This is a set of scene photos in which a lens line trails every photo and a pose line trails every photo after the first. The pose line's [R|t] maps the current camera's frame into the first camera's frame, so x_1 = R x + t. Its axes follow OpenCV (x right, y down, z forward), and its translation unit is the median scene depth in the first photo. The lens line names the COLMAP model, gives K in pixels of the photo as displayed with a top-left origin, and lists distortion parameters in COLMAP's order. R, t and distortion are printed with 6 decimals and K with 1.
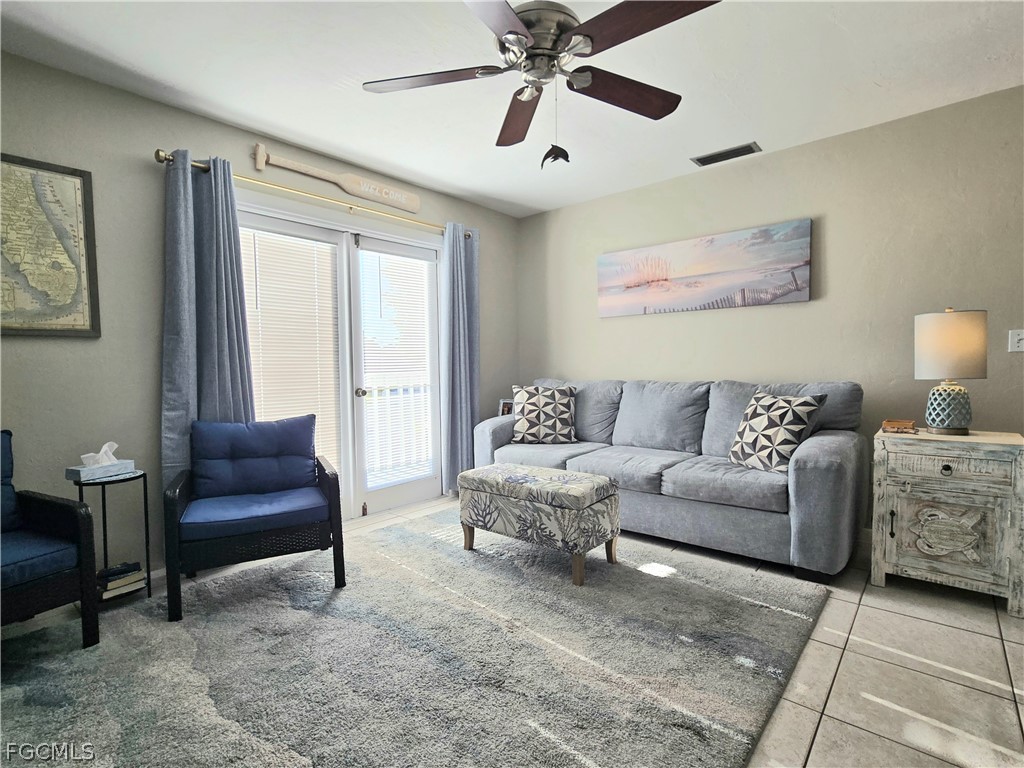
lens RADIAL K [[503.6, 0, 507.5], [0, 503.6, 391.1], [0, 0, 1]] dist [-0.009630, 0.006093]
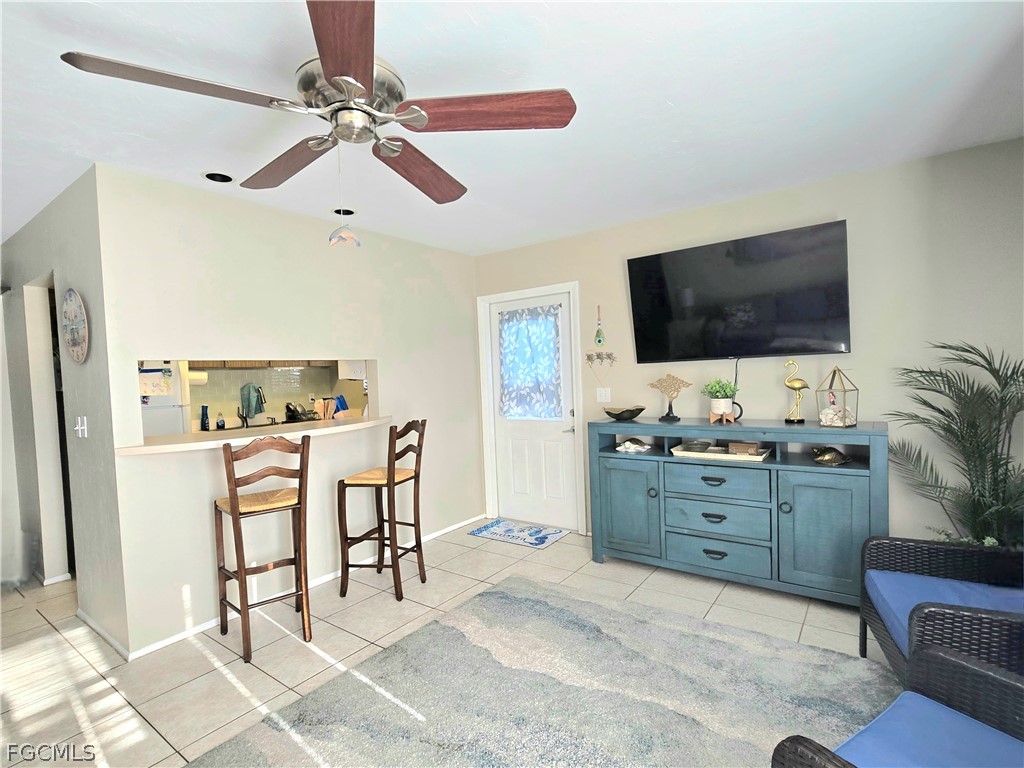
lens RADIAL K [[503.6, 0, 508.7], [0, 503.6, 390.1], [0, 0, 1]] dist [-0.009630, 0.006093]
pose [[-0.995235, 0.052719, -0.082028, -0.065295], [0.044795, 0.994411, 0.095608, -0.169242], [0.086610, 0.091478, -0.992033, 1.191778]]
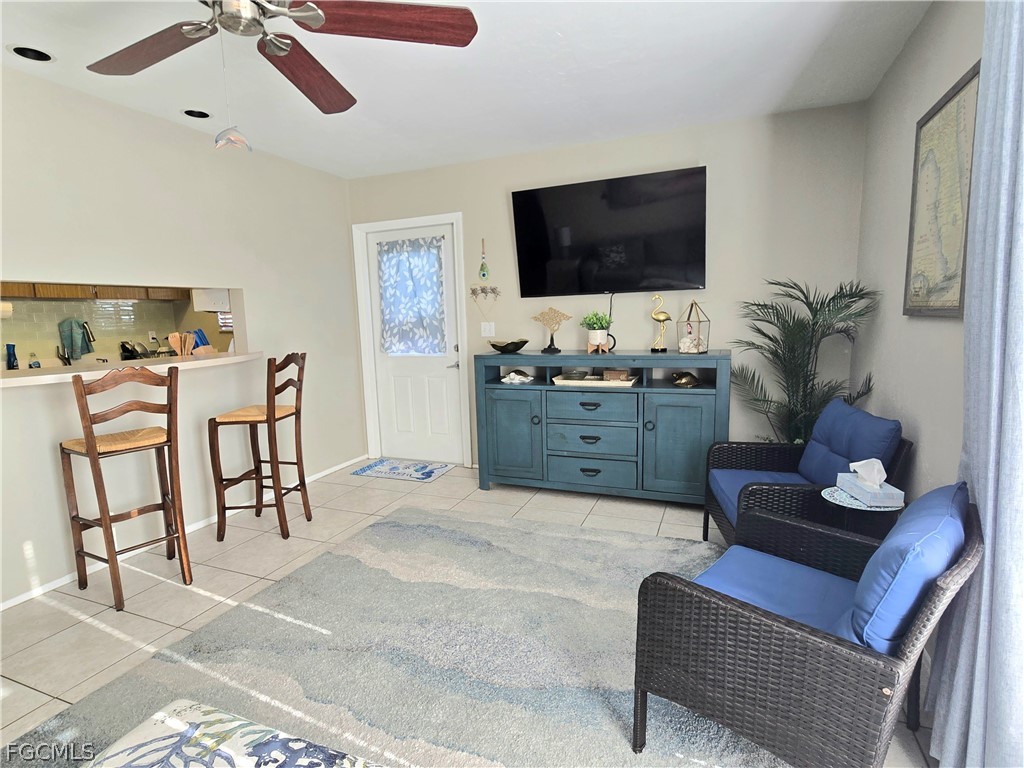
lens RADIAL K [[529.7, 0, 508.4], [0, 529.7, 389.3], [0, 0, 1]] dist [-0.001517, -0.000270]
pose [[-0.946064, 0.084926, -0.312651, -0.016487], [0.021230, 0.979208, 0.201744, -0.144323], [0.323284, 0.184225, -0.928196, 1.258074]]
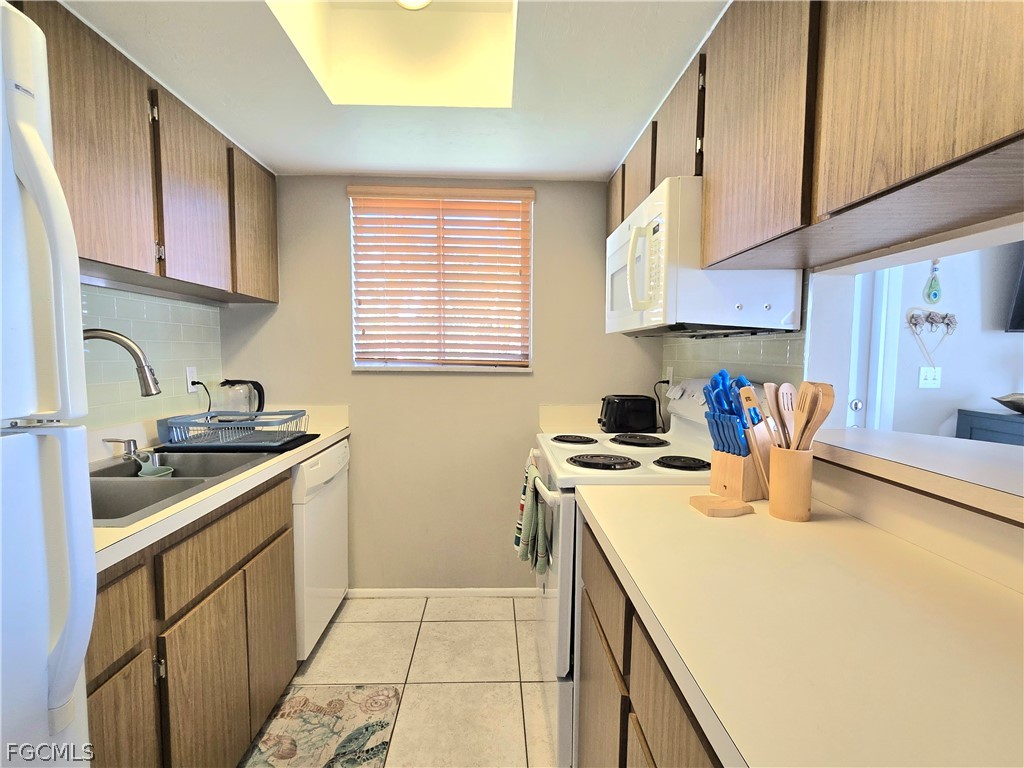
lens RADIAL K [[503.6, 0, 508.3], [0, 503.6, 389.6], [0, 0, 1]] dist [-0.009630, 0.006093]
pose [[-0.736821, 0.058513, -0.673551, 0.761297], [-0.037125, 0.991243, 0.126725, -0.076322], [0.675067, 0.118379, -0.728197, -0.023074]]
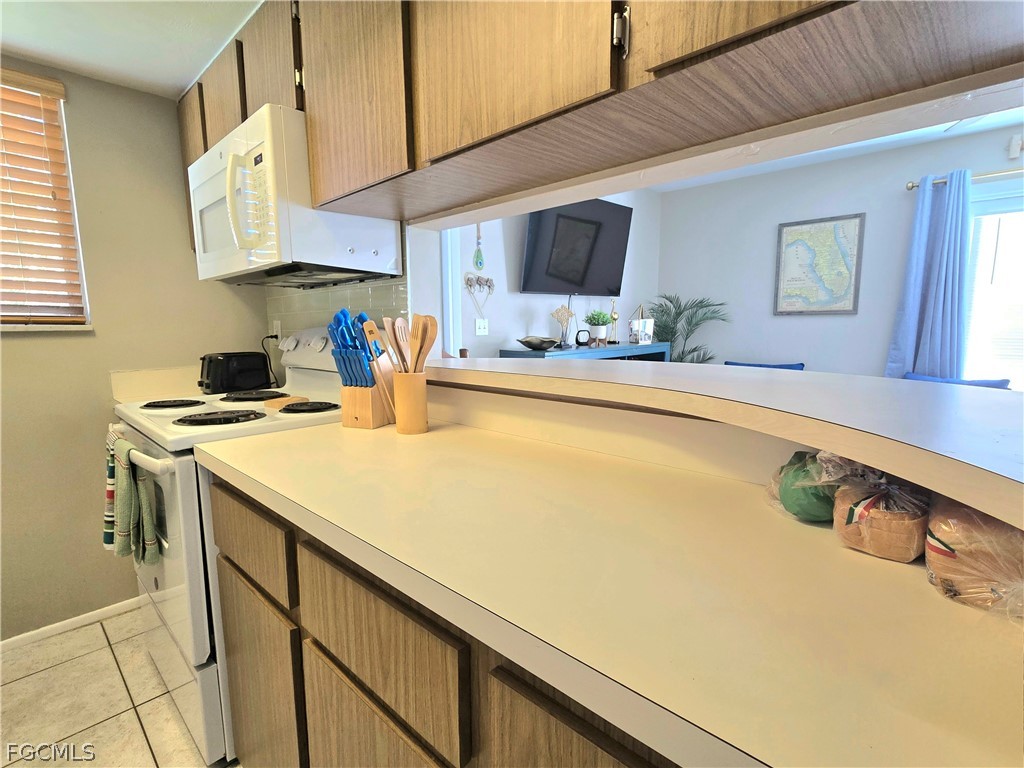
lens RADIAL K [[503.6, 0, 509.3], [0, 503.6, 390.3], [0, 0, 1]] dist [-0.009630, 0.006093]
pose [[-0.054586, 0.147414, -0.987568, 0.785390], [-0.047273, 0.987552, 0.150024, -0.044863], [0.997389, 0.054875, -0.046938, -0.042879]]
